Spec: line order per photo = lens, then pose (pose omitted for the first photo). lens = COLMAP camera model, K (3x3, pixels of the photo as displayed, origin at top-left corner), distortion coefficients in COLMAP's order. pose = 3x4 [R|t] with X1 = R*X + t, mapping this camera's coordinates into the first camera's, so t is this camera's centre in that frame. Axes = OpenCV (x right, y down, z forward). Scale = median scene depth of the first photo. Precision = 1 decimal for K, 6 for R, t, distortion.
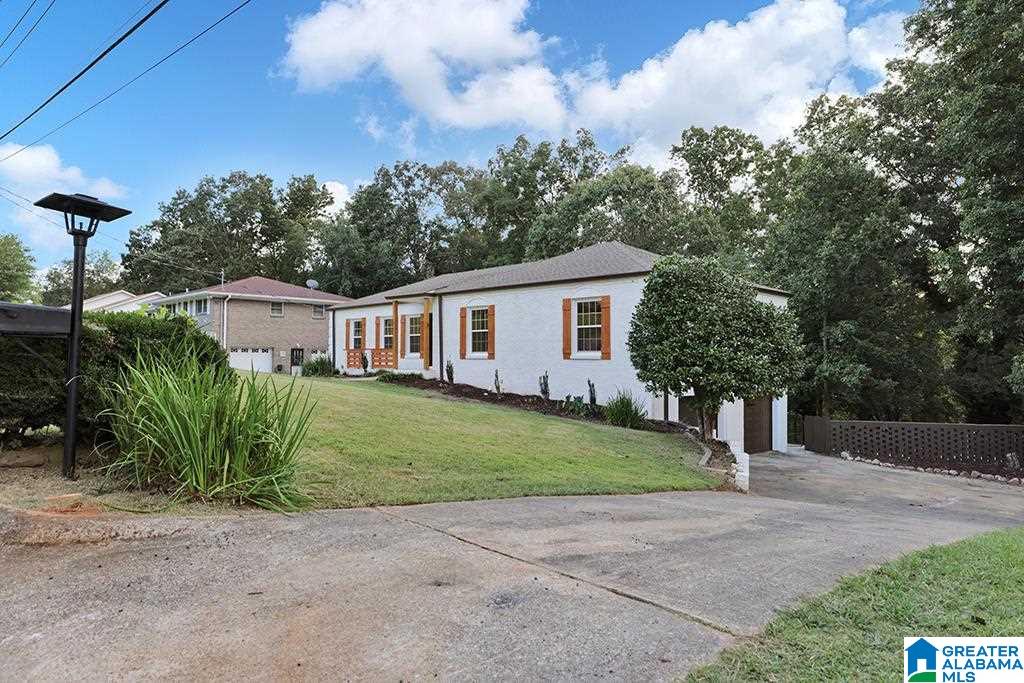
lens RADIAL K [[713.1, 0, 512.0], [0, 713.1, 341.5], [0, 0, 1]] dist [-0.004196, -0.000298]
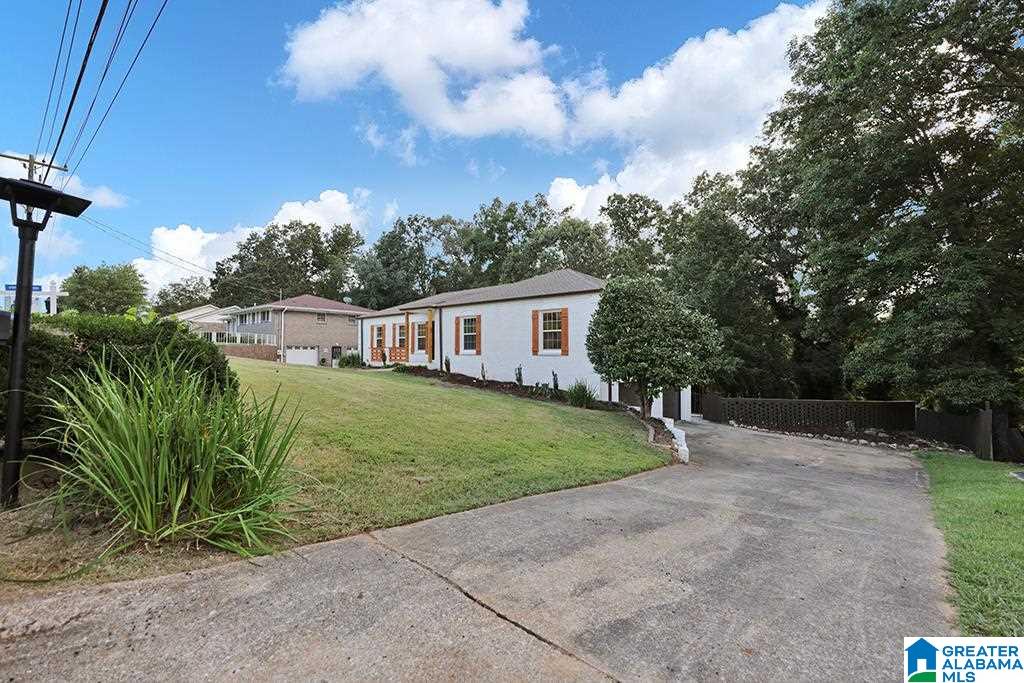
lens RADIAL K [[466.1, 0, 515.8], [0, 466.1, 340.8], [0, 0, 1]] dist [-0.000899, -0.000027]
pose [[0.998173, -0.001244, 0.060405, -0.008286], [0.001167, 0.999998, 0.001312, -0.002351], [-0.060406, -0.001239, 0.998173, 0.080756]]
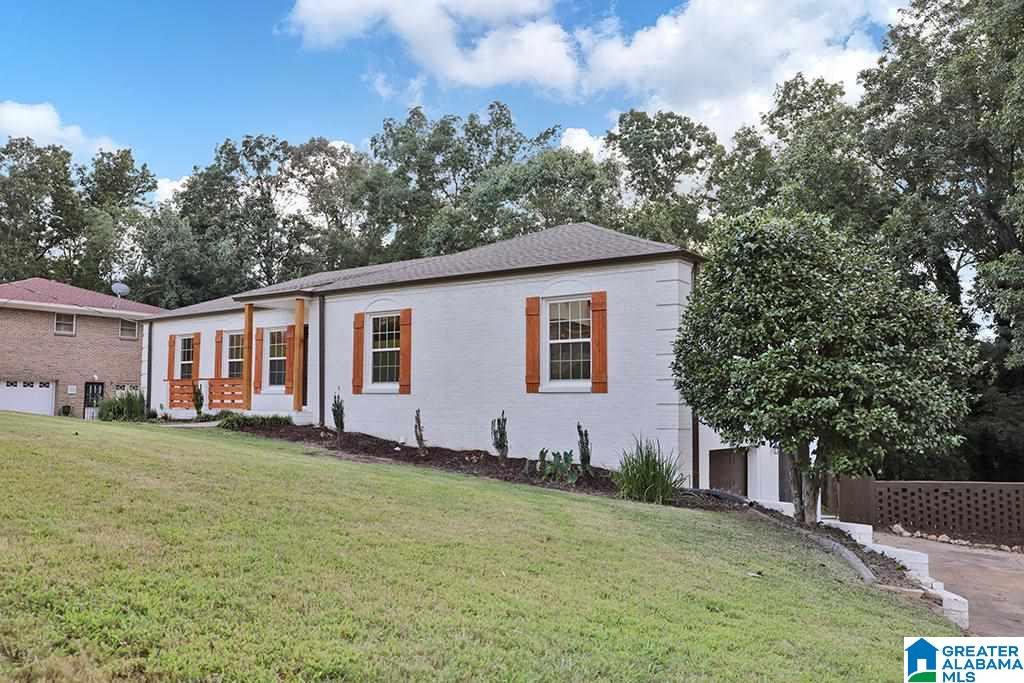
lens RADIAL K [[821.5, 0, 512.0], [0, 821.5, 341.5], [0, 0, 1]] dist [-0.093764, 0.102449]
pose [[0.985193, 0.015838, 0.170718, -0.042687], [-0.006501, 0.998459, -0.055116, 0.012616], [-0.171327, 0.053190, 0.983777, 0.183578]]
